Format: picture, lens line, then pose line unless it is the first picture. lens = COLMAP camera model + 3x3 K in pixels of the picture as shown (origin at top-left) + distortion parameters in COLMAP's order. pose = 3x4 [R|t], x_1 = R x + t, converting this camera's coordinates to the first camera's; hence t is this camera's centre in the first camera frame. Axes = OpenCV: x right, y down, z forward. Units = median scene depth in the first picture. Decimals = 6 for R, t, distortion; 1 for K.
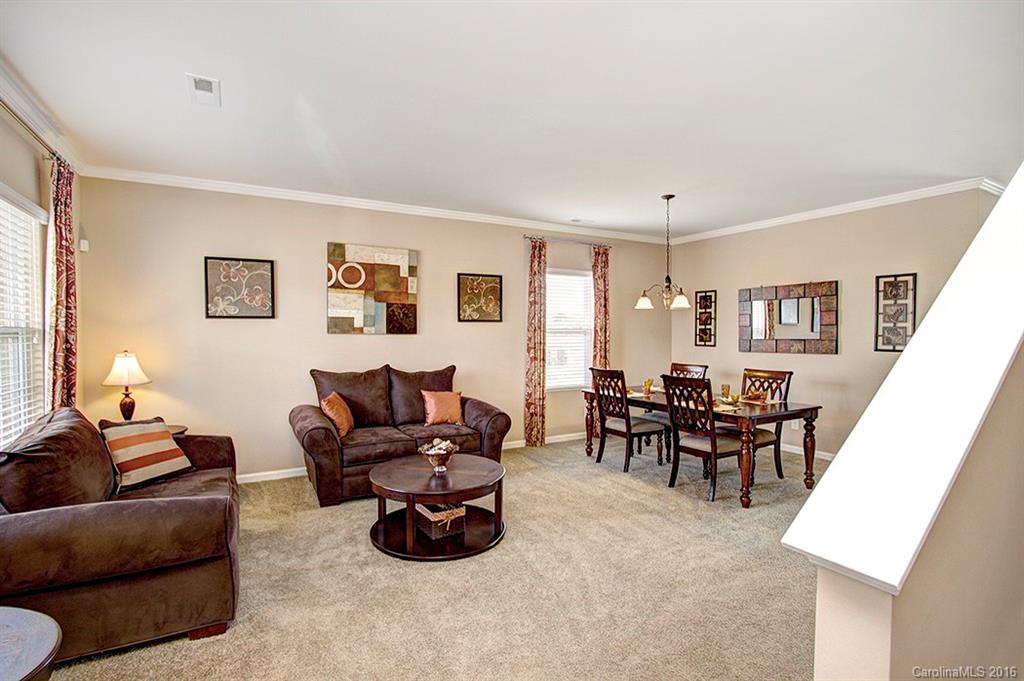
lens RADIAL K [[481.8, 0, 492.4], [0, 481.8, 350.5], [0, 0, 1]] dist [-0.004603, -0.000354]
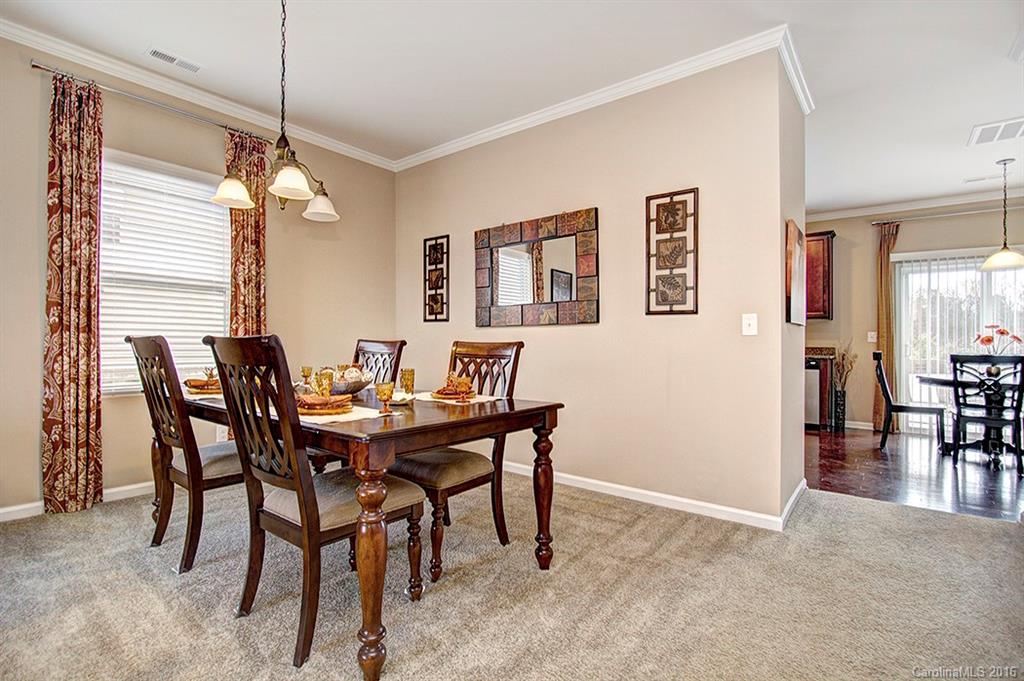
lens RADIAL K [[481.7, 0, 512.0], [0, 481.7, 340.5], [0, 0, 1]] dist [-0.011970, 0.000297]
pose [[0.921699, 0.016016, 0.387576, 0.387270], [0.001054, 0.999040, -0.043789, 0.063373], [-0.387905, 0.040769, 0.920797, 0.485553]]
